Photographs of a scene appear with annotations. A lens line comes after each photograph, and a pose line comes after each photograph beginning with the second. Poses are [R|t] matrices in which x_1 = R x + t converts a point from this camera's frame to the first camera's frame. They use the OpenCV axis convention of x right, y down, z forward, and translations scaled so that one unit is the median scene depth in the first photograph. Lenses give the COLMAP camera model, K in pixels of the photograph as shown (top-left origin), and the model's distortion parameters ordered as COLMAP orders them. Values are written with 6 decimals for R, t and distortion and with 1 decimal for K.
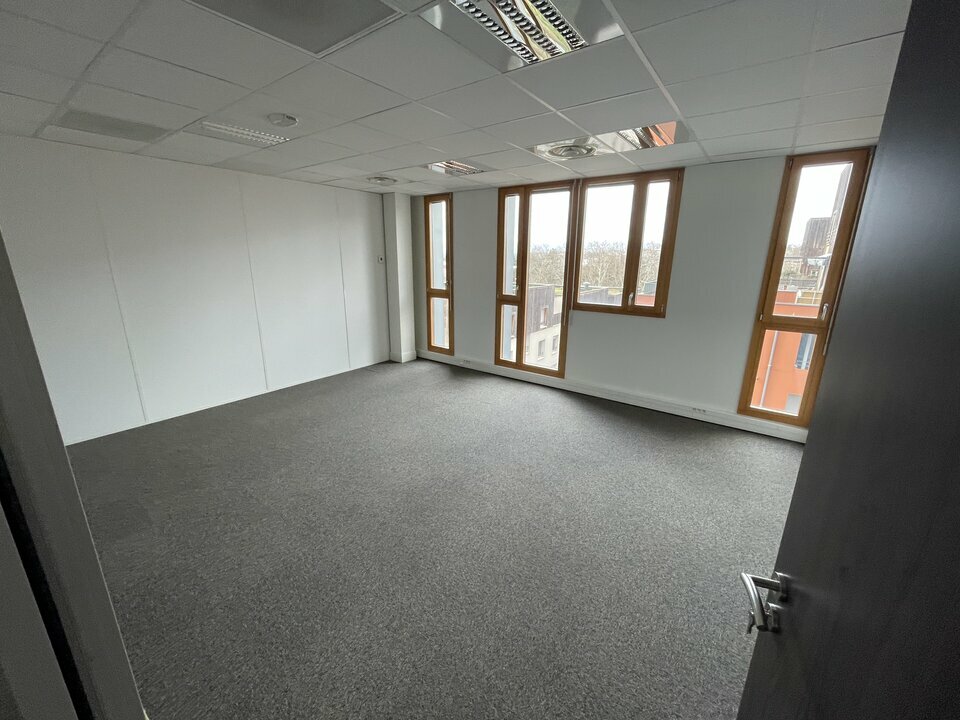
lens RADIAL K [[386.2, 0, 458.2], [0, 386.2, 357.9], [0, 0, 1]] dist [-0.002581, -0.000078]
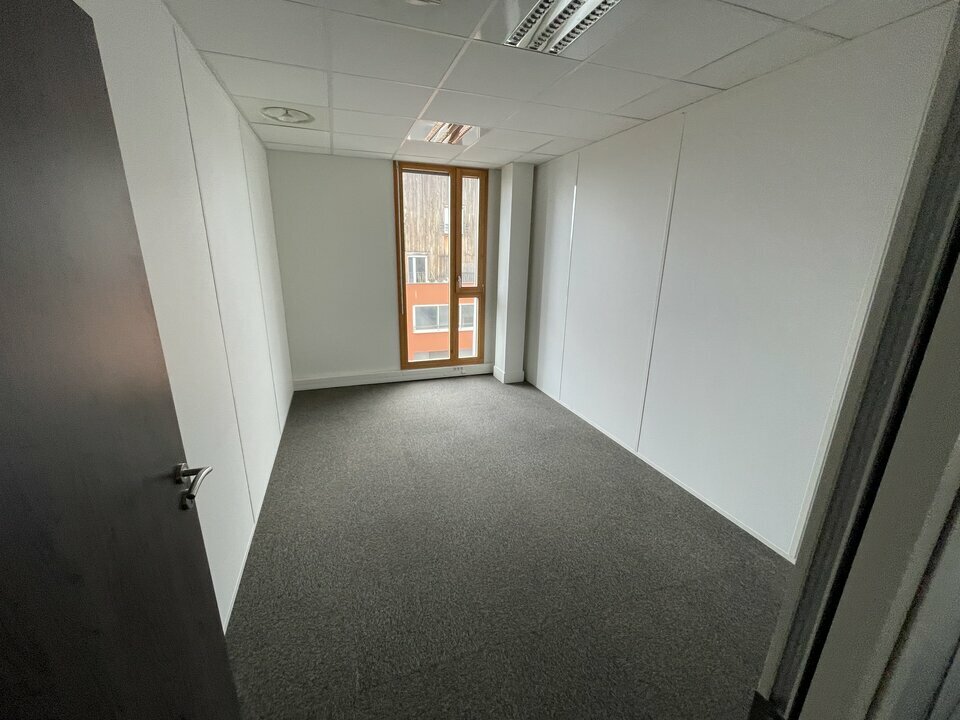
lens RADIAL K [[386.2, 0, 472.3], [0, 386.2, 354.5], [0, 0, 1]] dist [-0.002581, -0.000078]
pose [[0.538980, -0.226367, 0.811332, -0.698938], [0.196932, 0.970382, 0.139918, -0.145254], [-0.818974, 0.084364, 0.567595, 0.520924]]
